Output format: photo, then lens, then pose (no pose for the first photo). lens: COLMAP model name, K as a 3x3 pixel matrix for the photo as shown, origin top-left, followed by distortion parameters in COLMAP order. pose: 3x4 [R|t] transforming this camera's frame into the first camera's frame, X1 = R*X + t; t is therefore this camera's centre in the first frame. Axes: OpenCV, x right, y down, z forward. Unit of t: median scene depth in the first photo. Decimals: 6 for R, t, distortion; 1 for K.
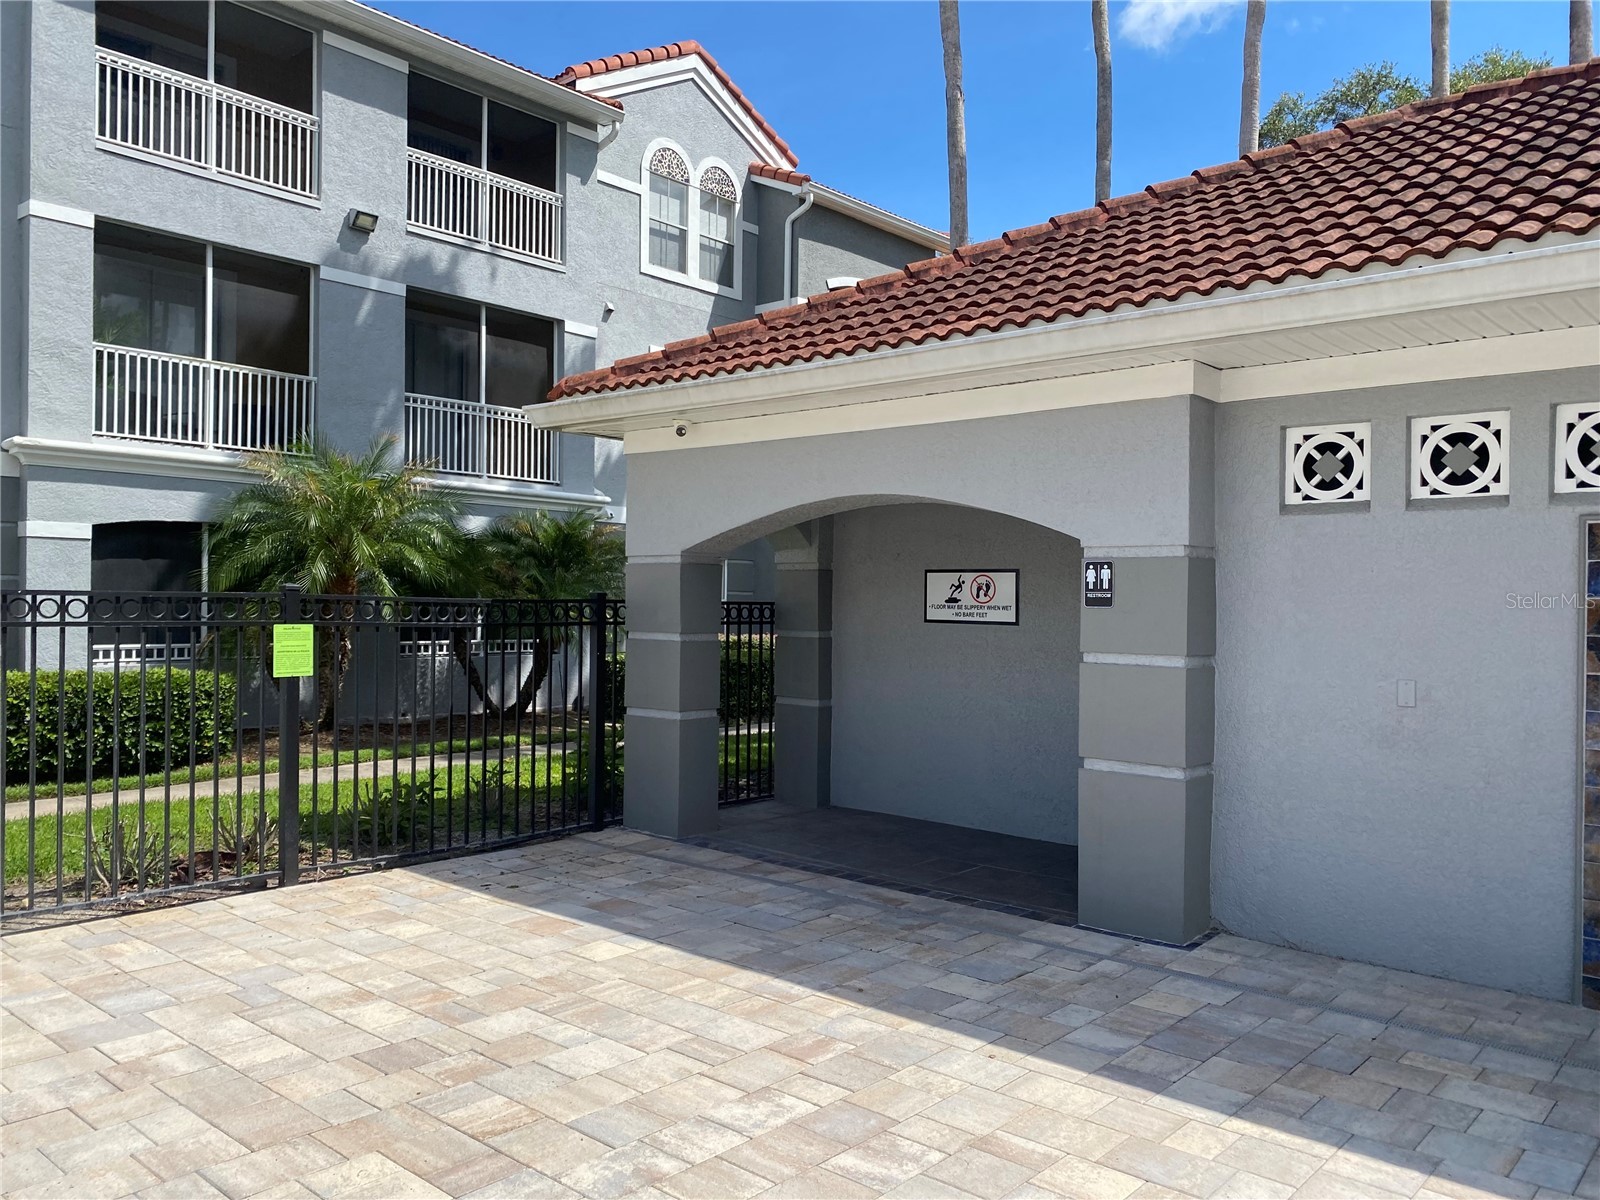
lens RADIAL K [[1220.0, 0, 798.3], [0, 1220.0, 599.9], [0, 0, 1]] dist [0.039327, -0.036049]
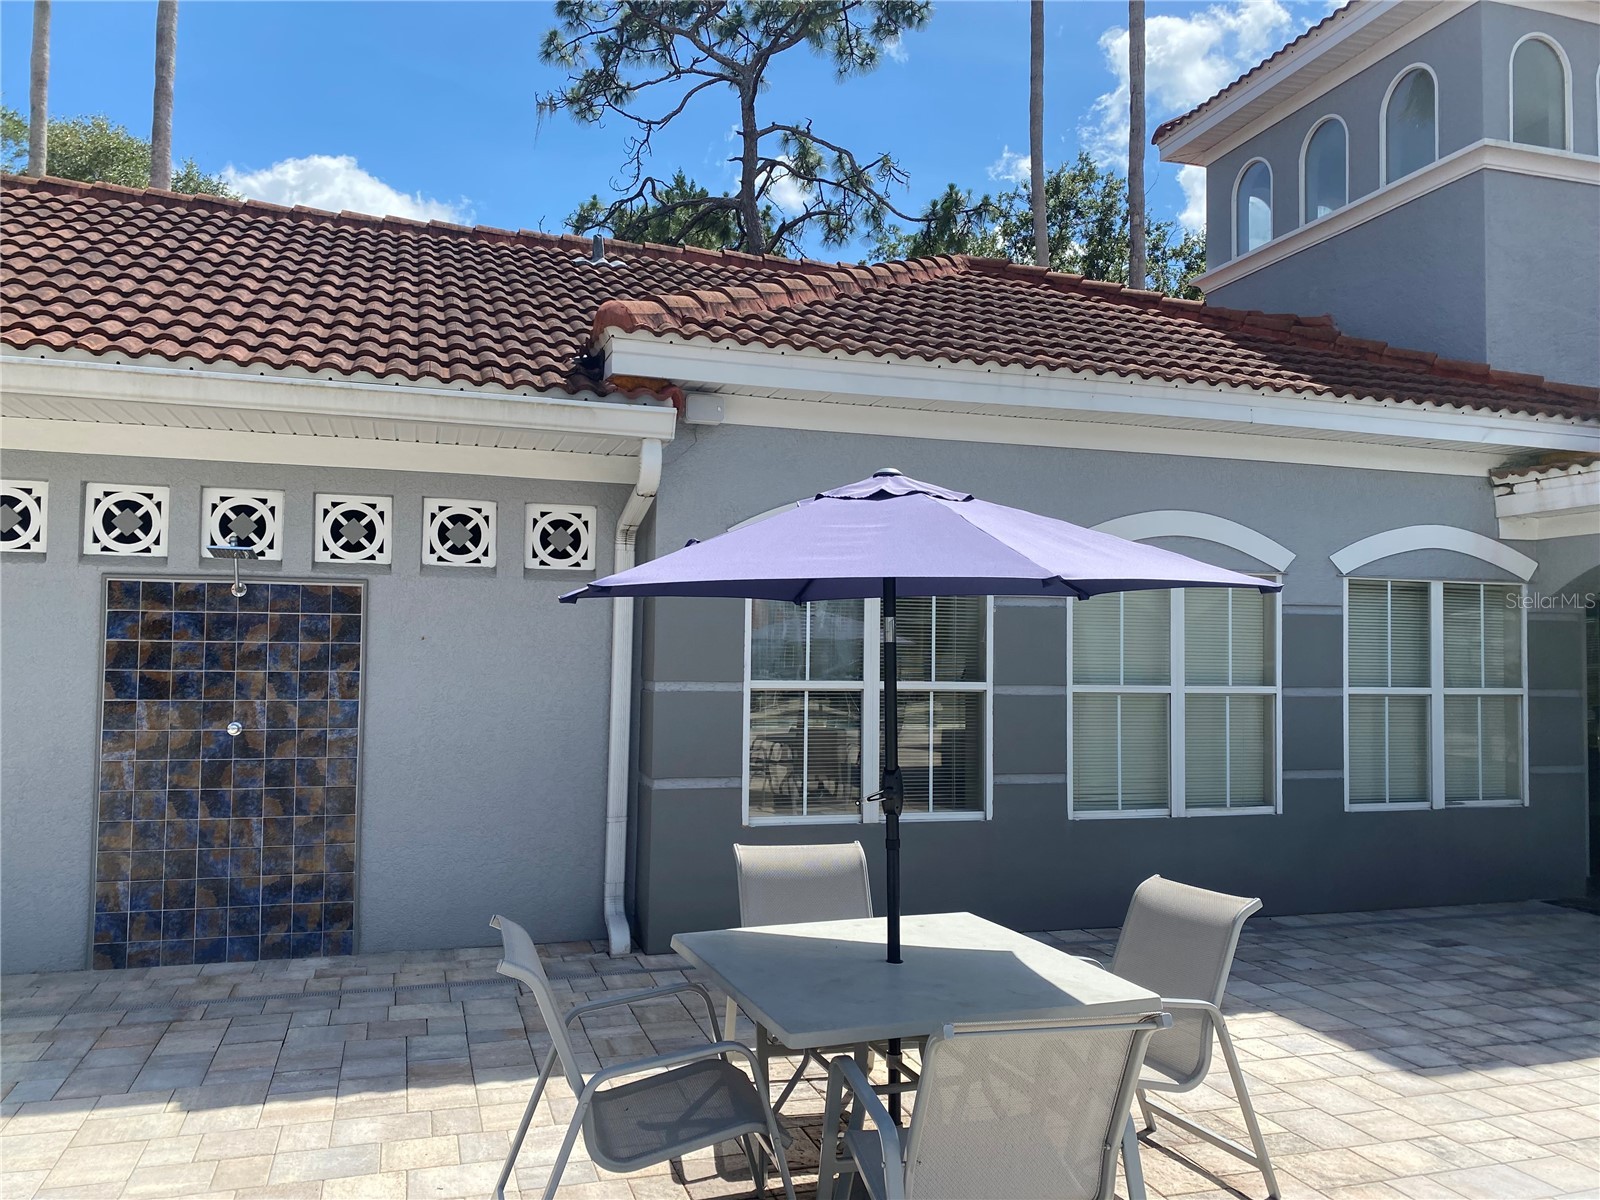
lens RADIAL K [[1220.0, 0, 785.2], [0, 1220.0, 604.5], [0, 0, 1]] dist [0.039327, -0.036049]
pose [[0.525859, 0.029326, 0.850066, -0.059946], [-0.007365, 0.999525, -0.029926, -0.004945], [-0.850540, 0.009477, 0.525825, -0.240365]]
